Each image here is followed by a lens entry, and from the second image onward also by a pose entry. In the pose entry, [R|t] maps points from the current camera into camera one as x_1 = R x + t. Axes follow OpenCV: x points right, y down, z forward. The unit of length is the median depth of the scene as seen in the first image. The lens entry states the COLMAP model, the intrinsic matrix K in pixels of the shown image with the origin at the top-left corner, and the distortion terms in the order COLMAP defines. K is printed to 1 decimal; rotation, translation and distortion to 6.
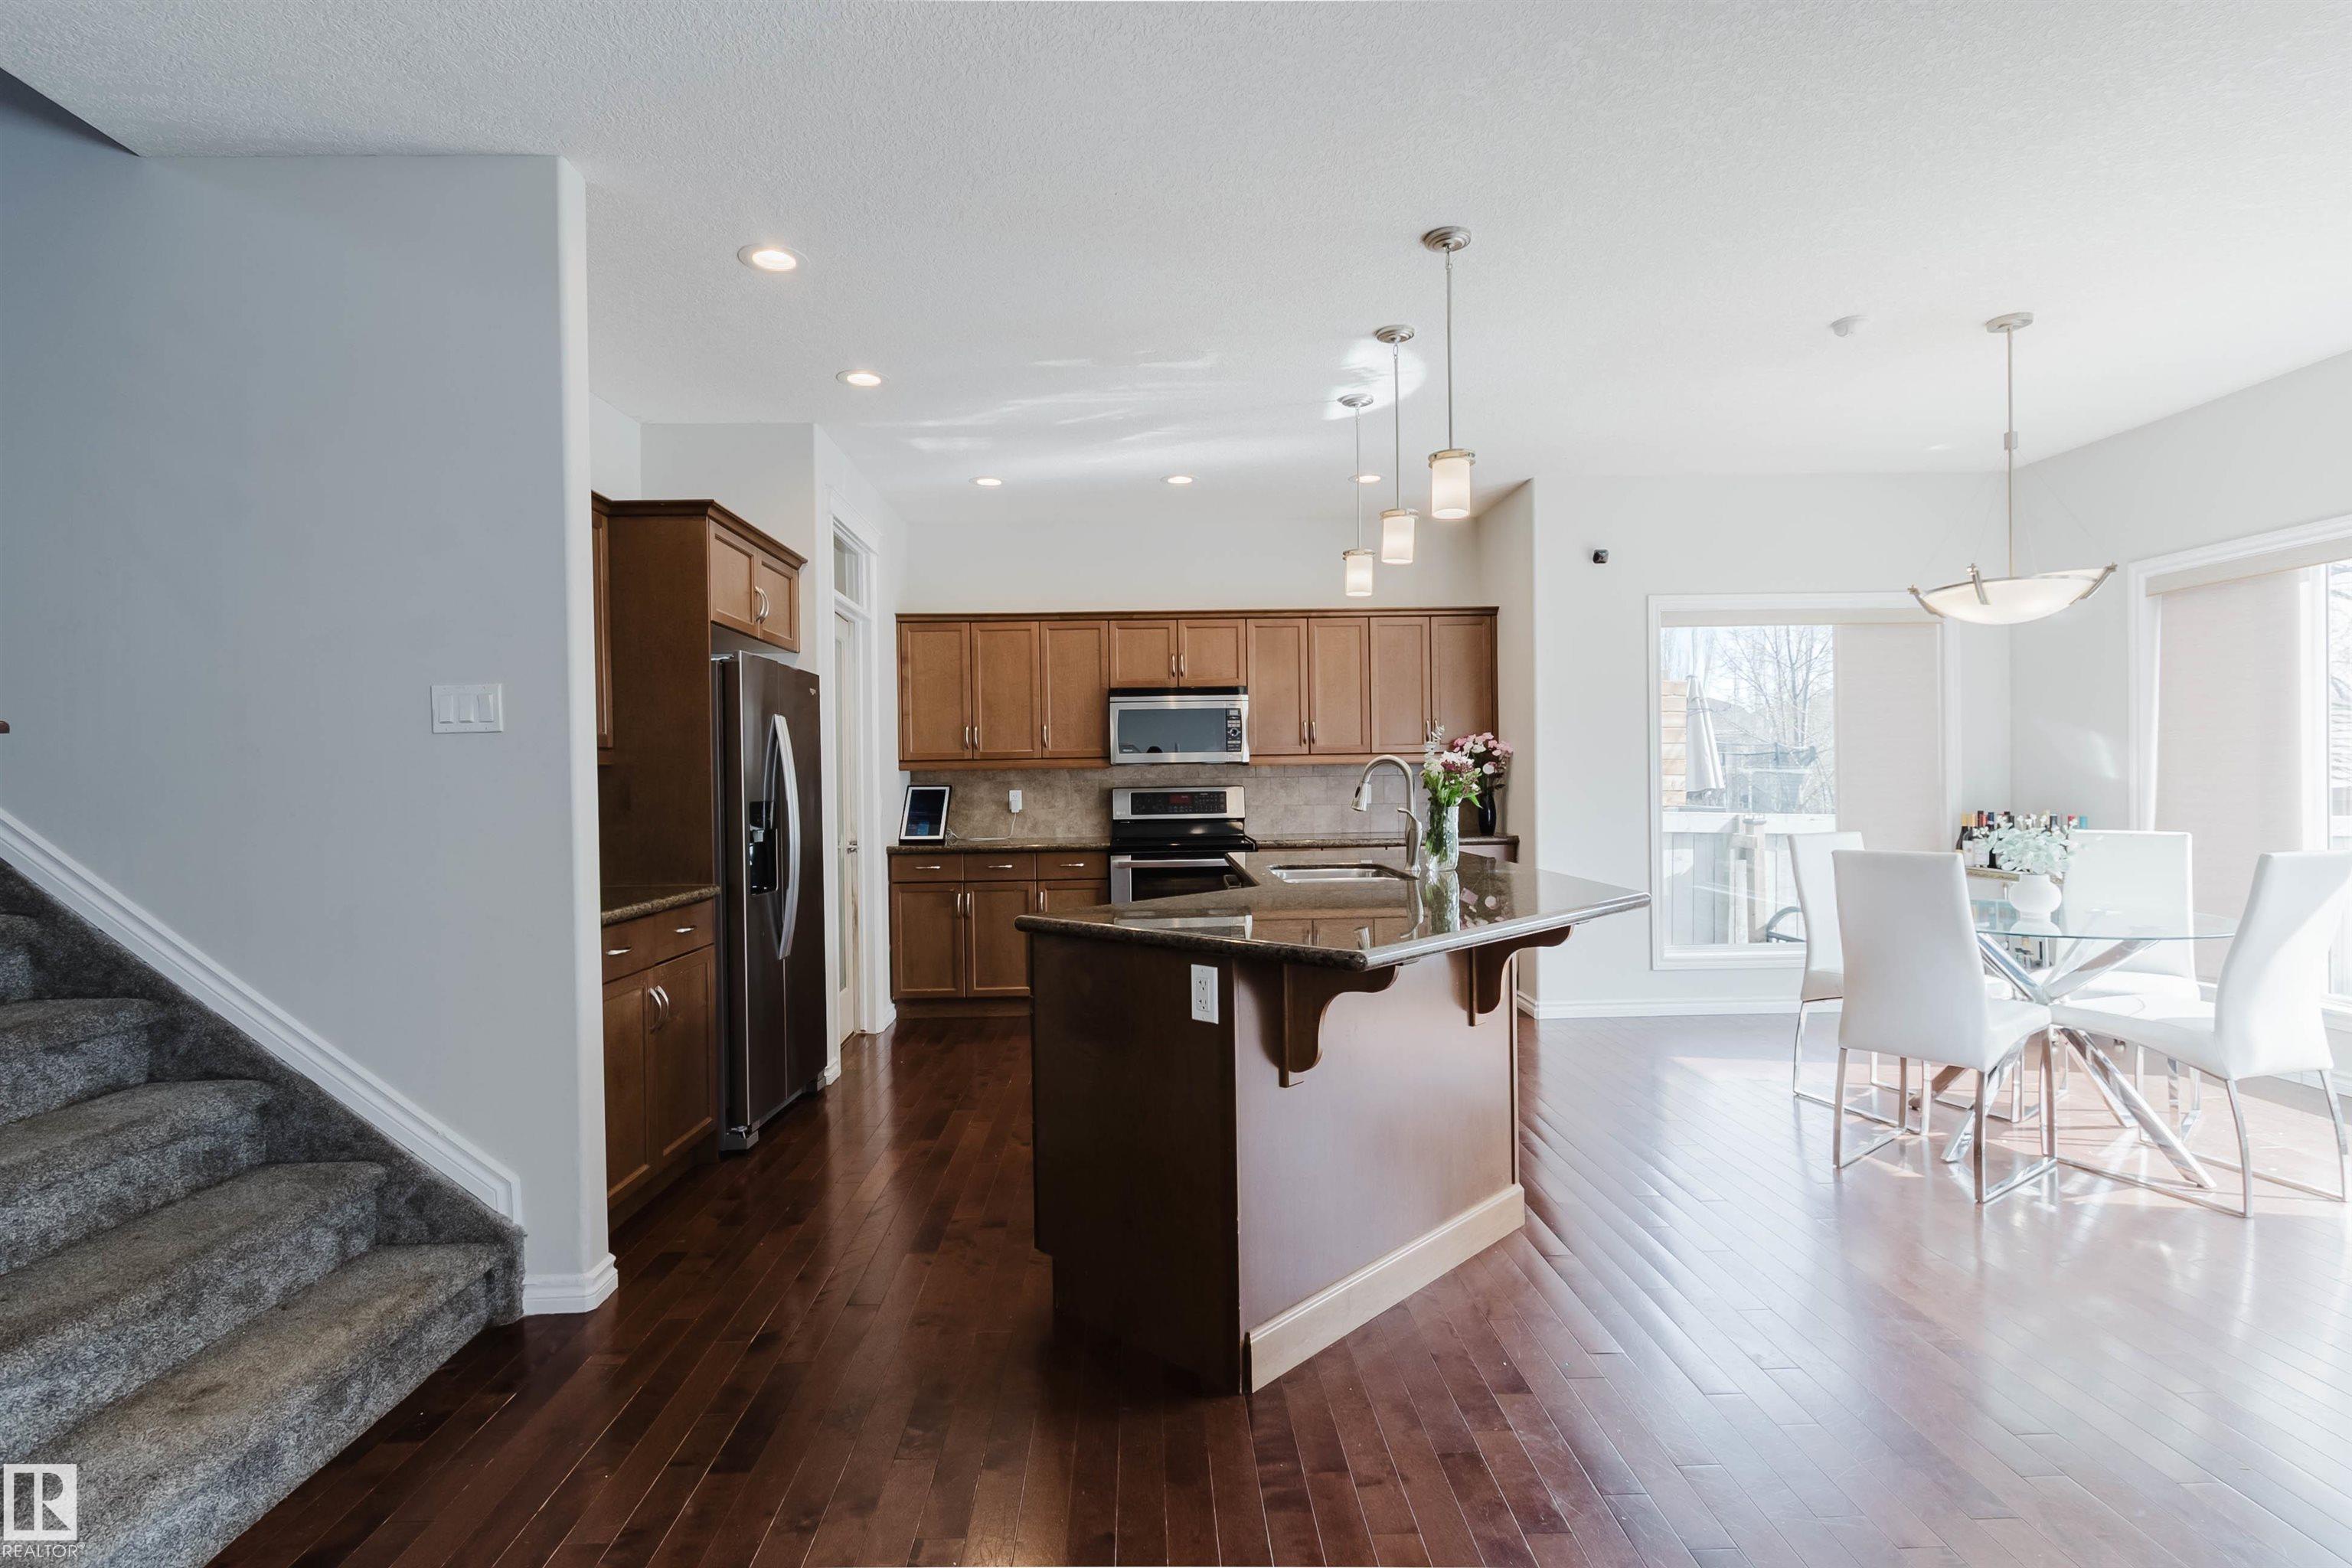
lens RADIAL K [[1130.6, 0, 1172.7], [0, 1130.6, 790.1], [0, 0, 1]] dist [-0.000850, 0.001658]
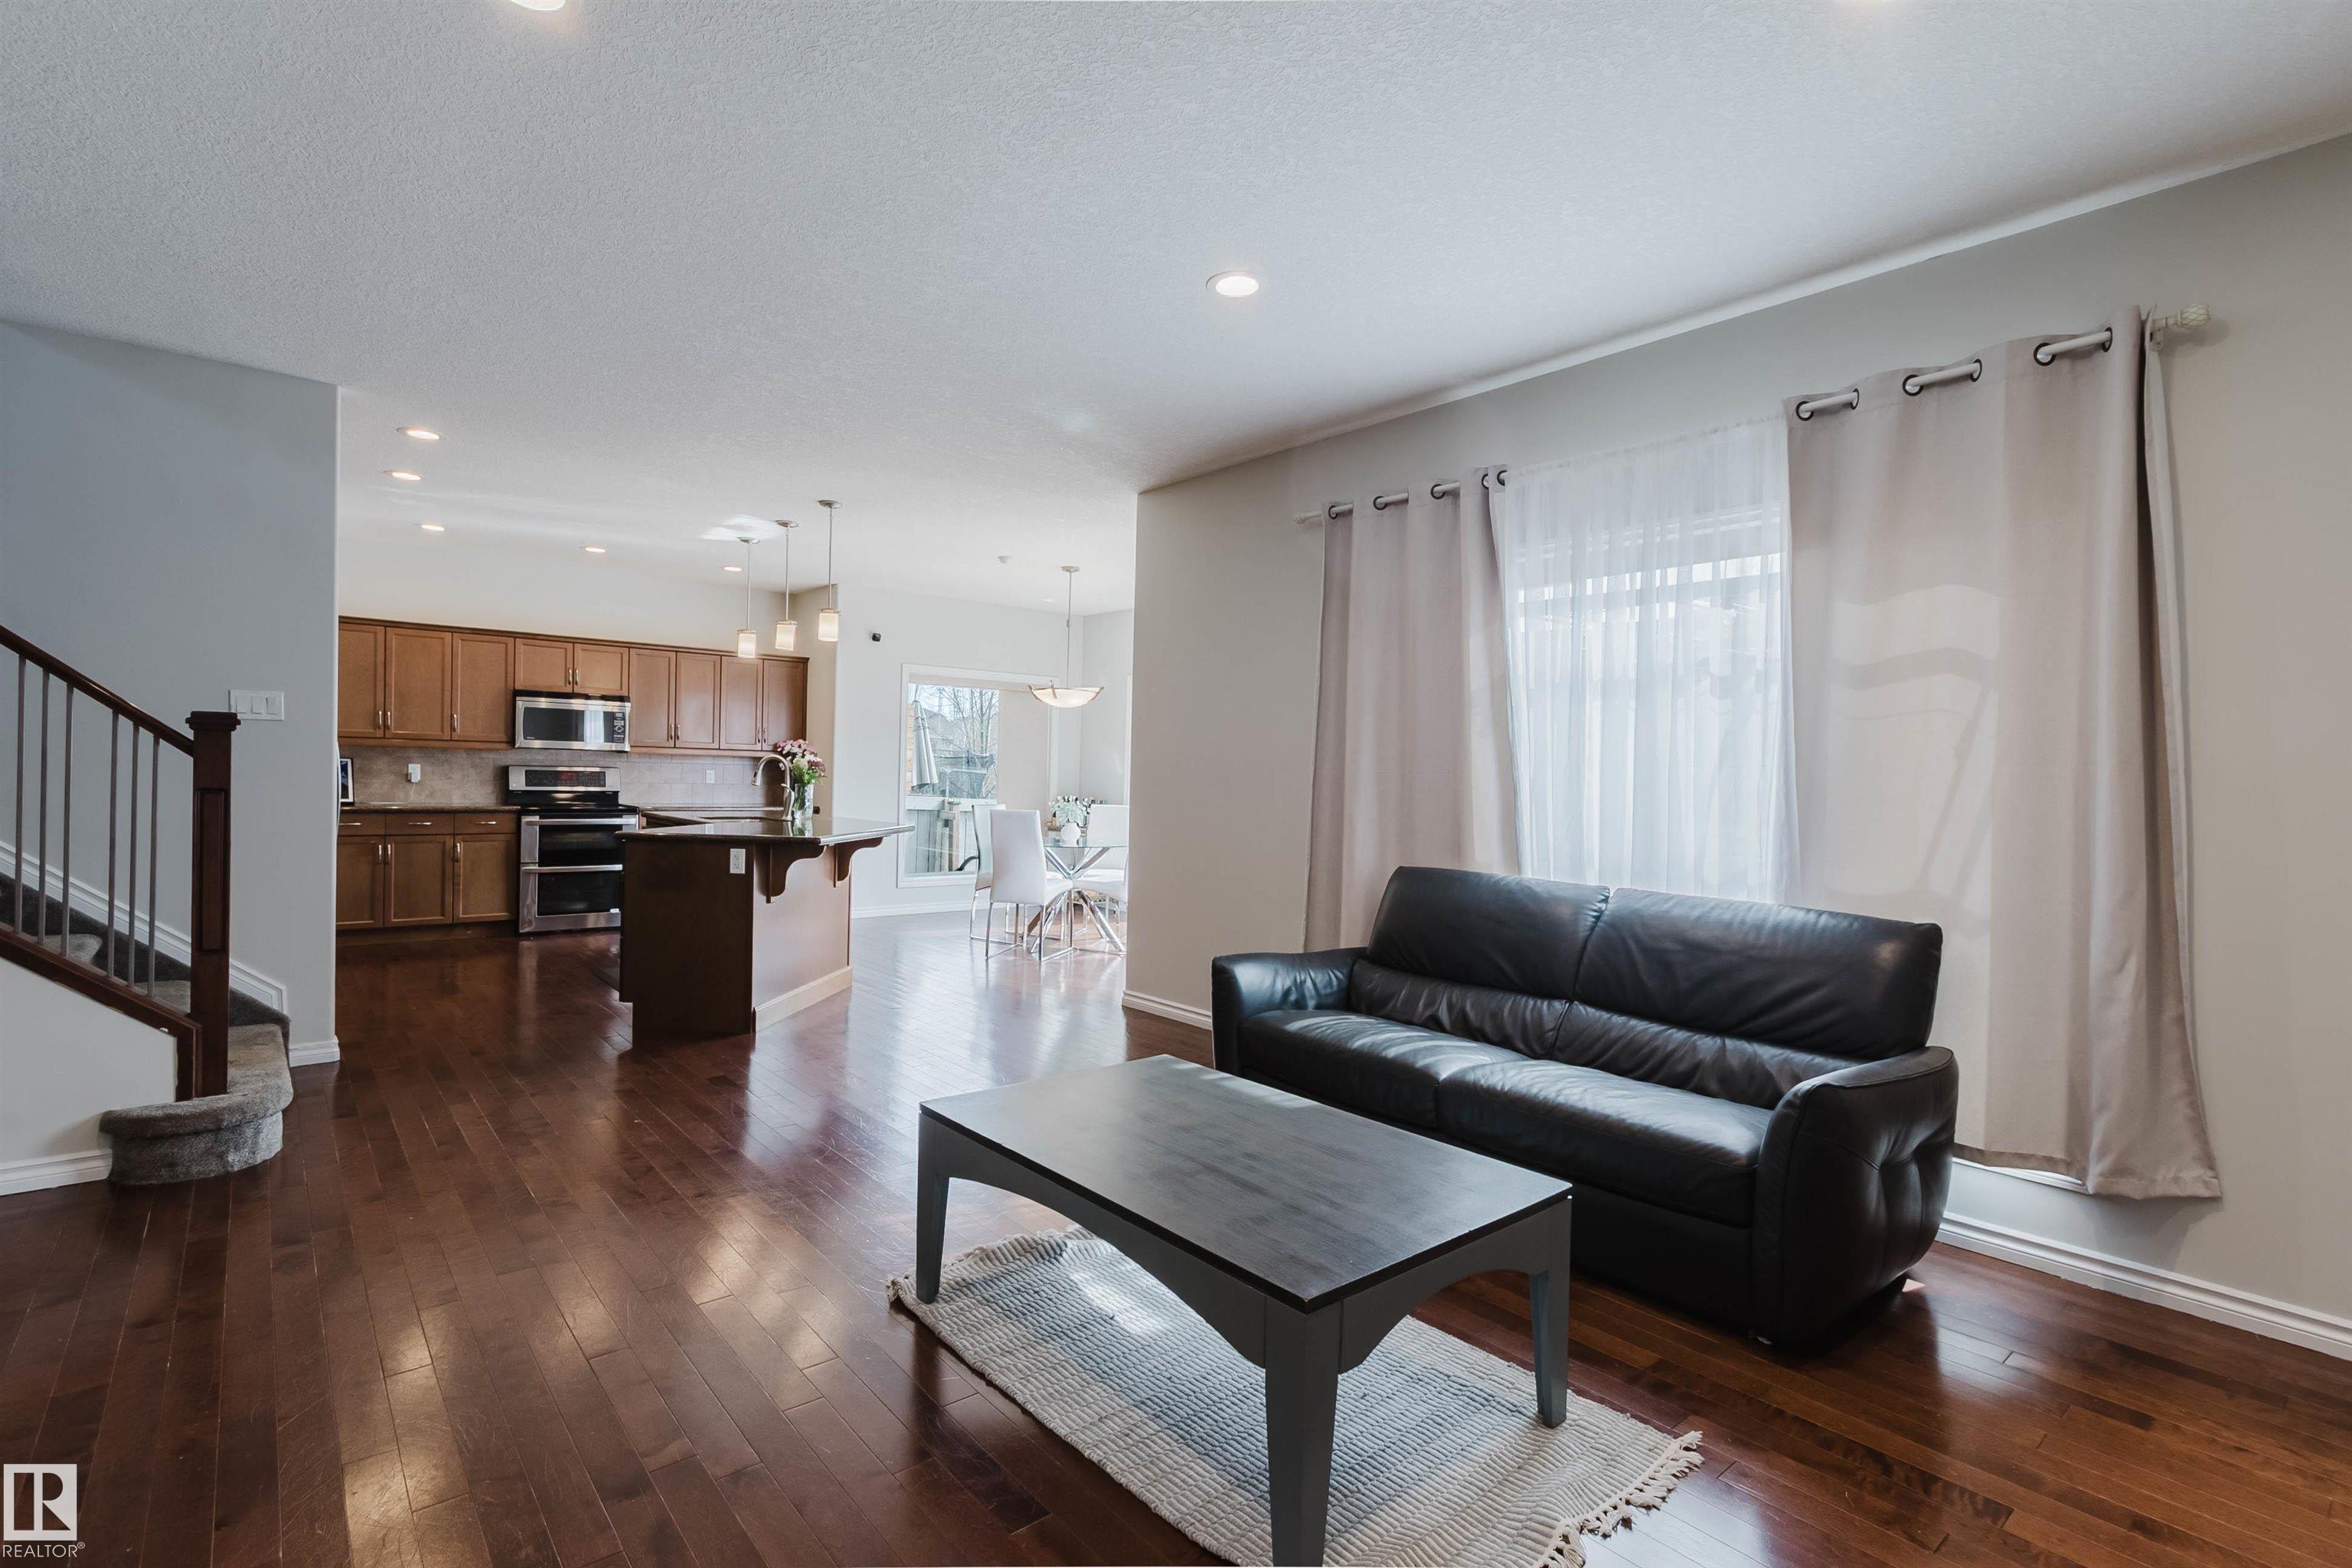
lens RADIAL K [[1086.0, 0, 1180.6], [0, 1086.0, 787.2], [0, 0, 1]] dist [-0.017363, -0.000366]
pose [[0.774150, 0.028059, 0.632380, -0.249419], [-0.031274, 0.999492, -0.006063, 0.006728], [-0.632229, -0.015083, 0.774634, -0.467402]]
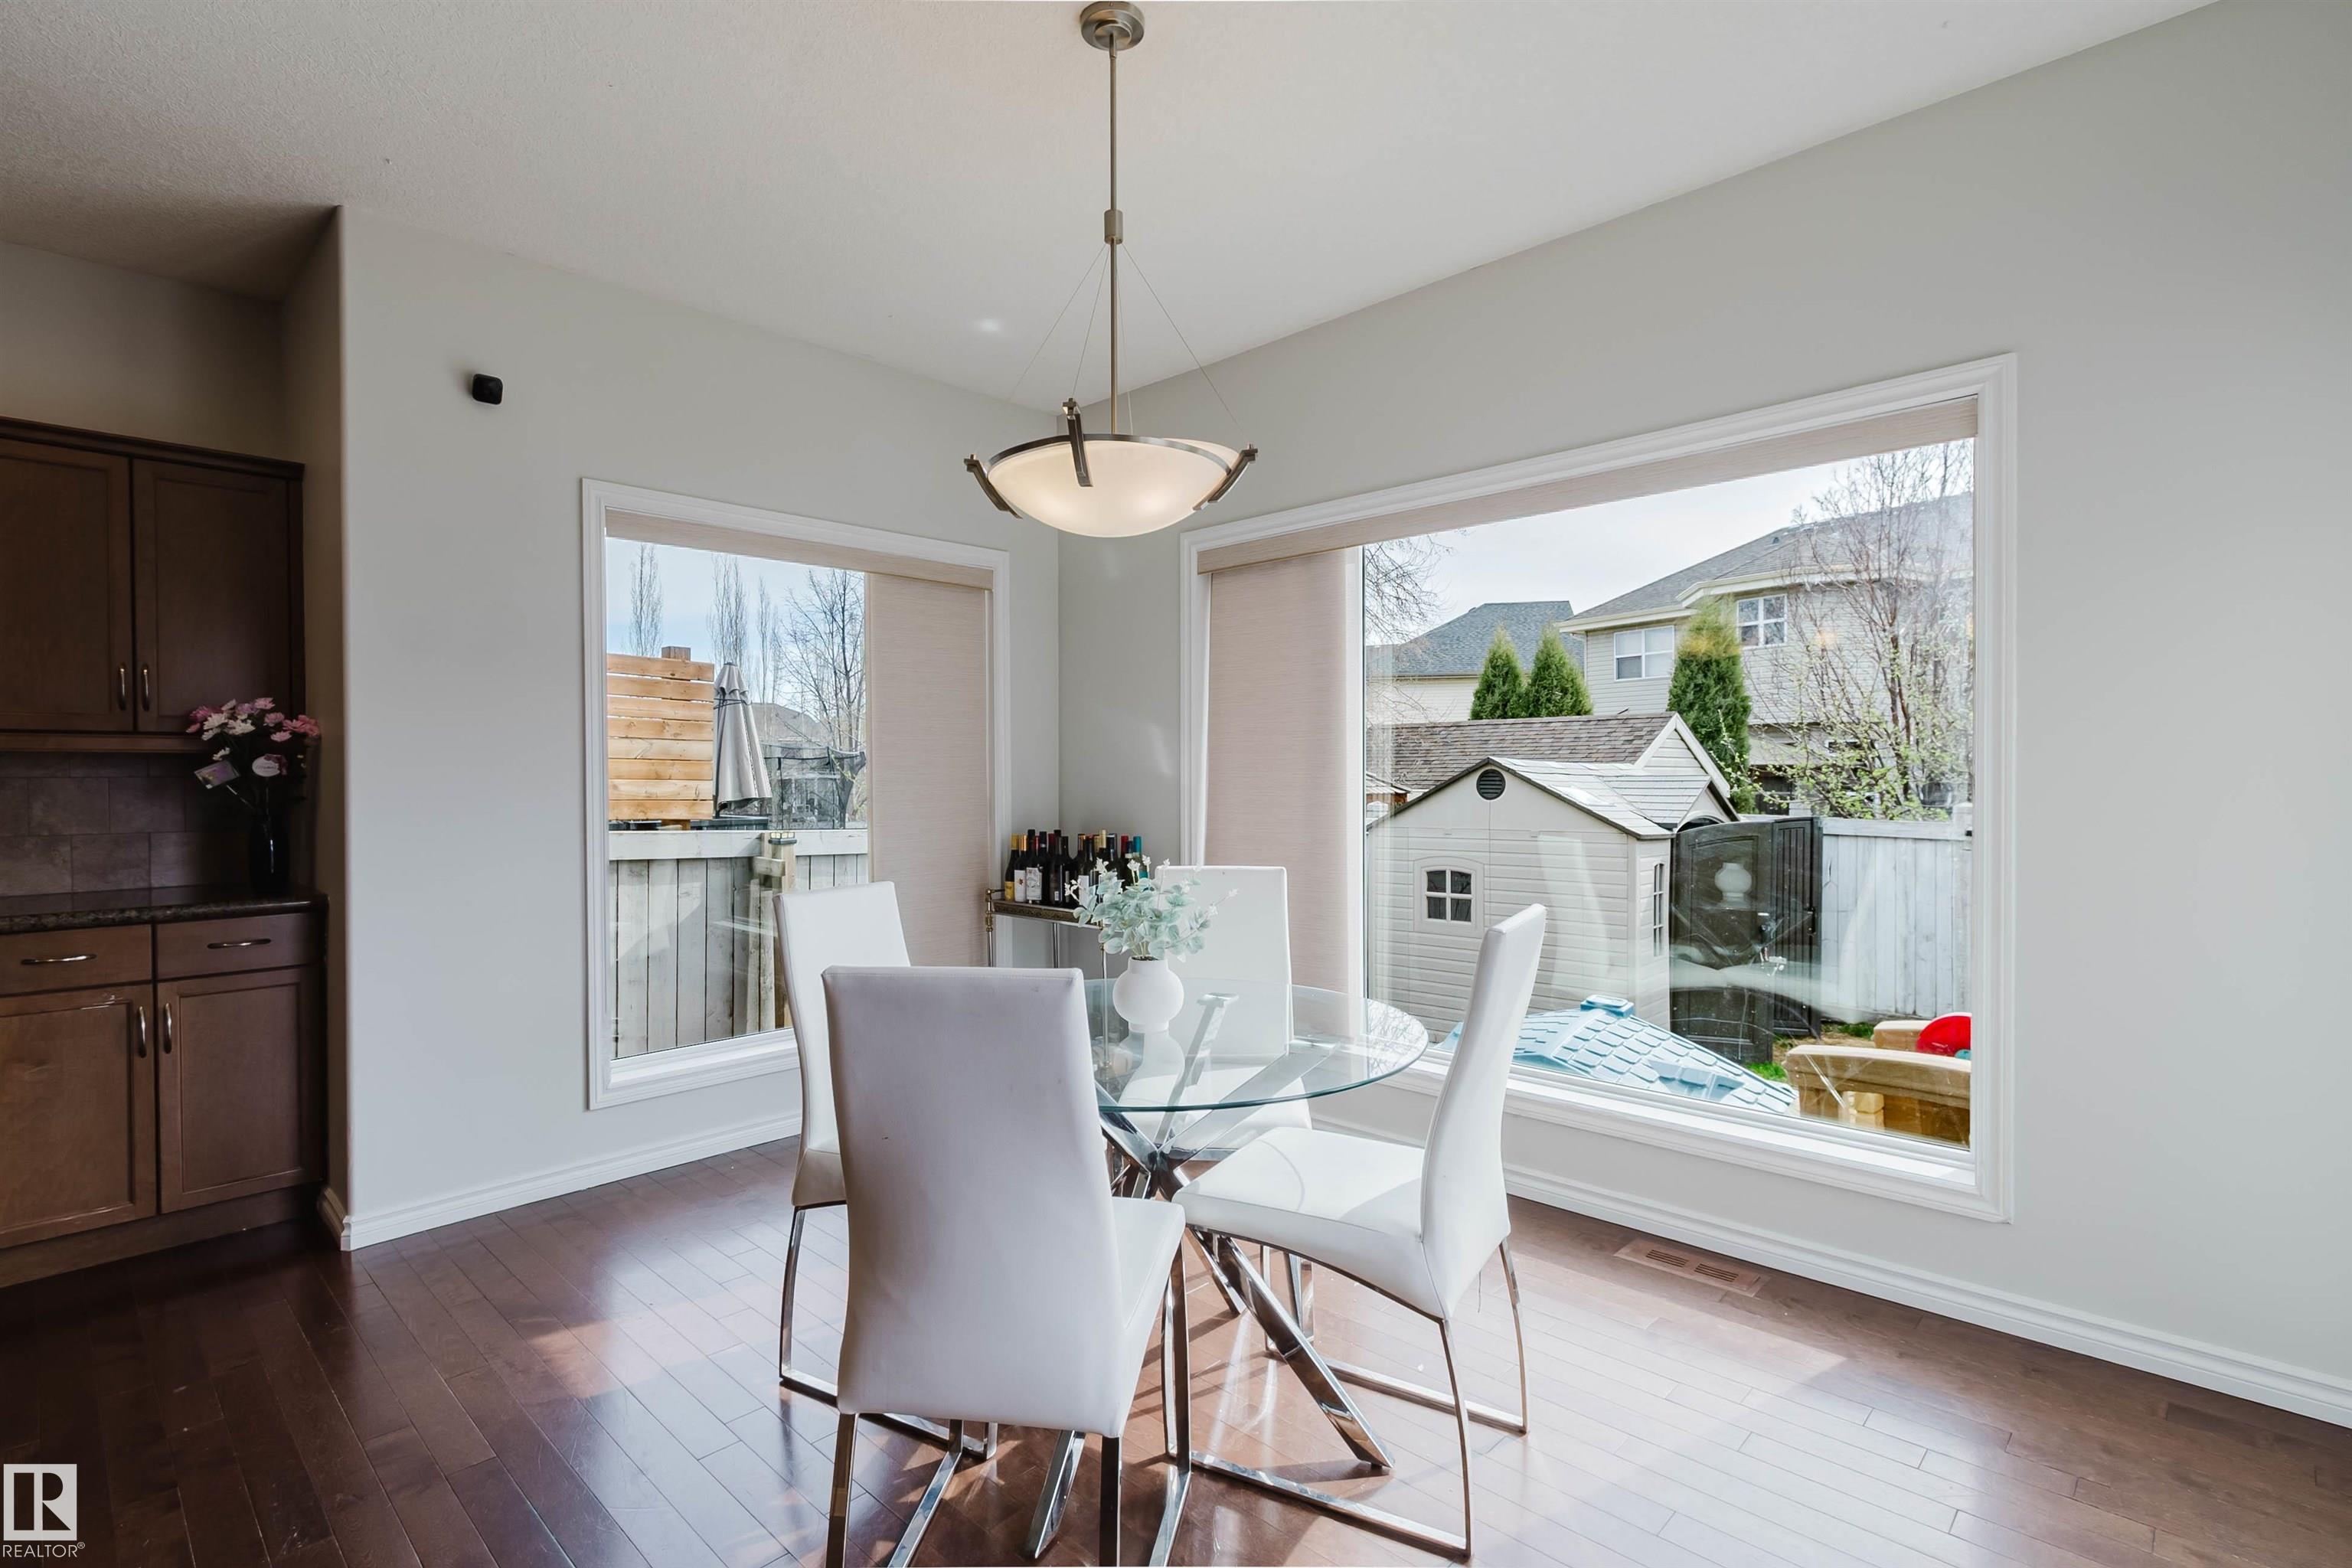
lens RADIAL K [[1086.0, 0, 1170.9], [0, 1086.0, 785.9], [0, 0, 1]] dist [-0.017363, -0.000366]
pose [[0.707458, 0.005644, 0.706733, 0.222364], [-0.000722, 0.999973, -0.007263, -0.006853], [-0.706755, 0.004628, 0.707444, 0.354836]]
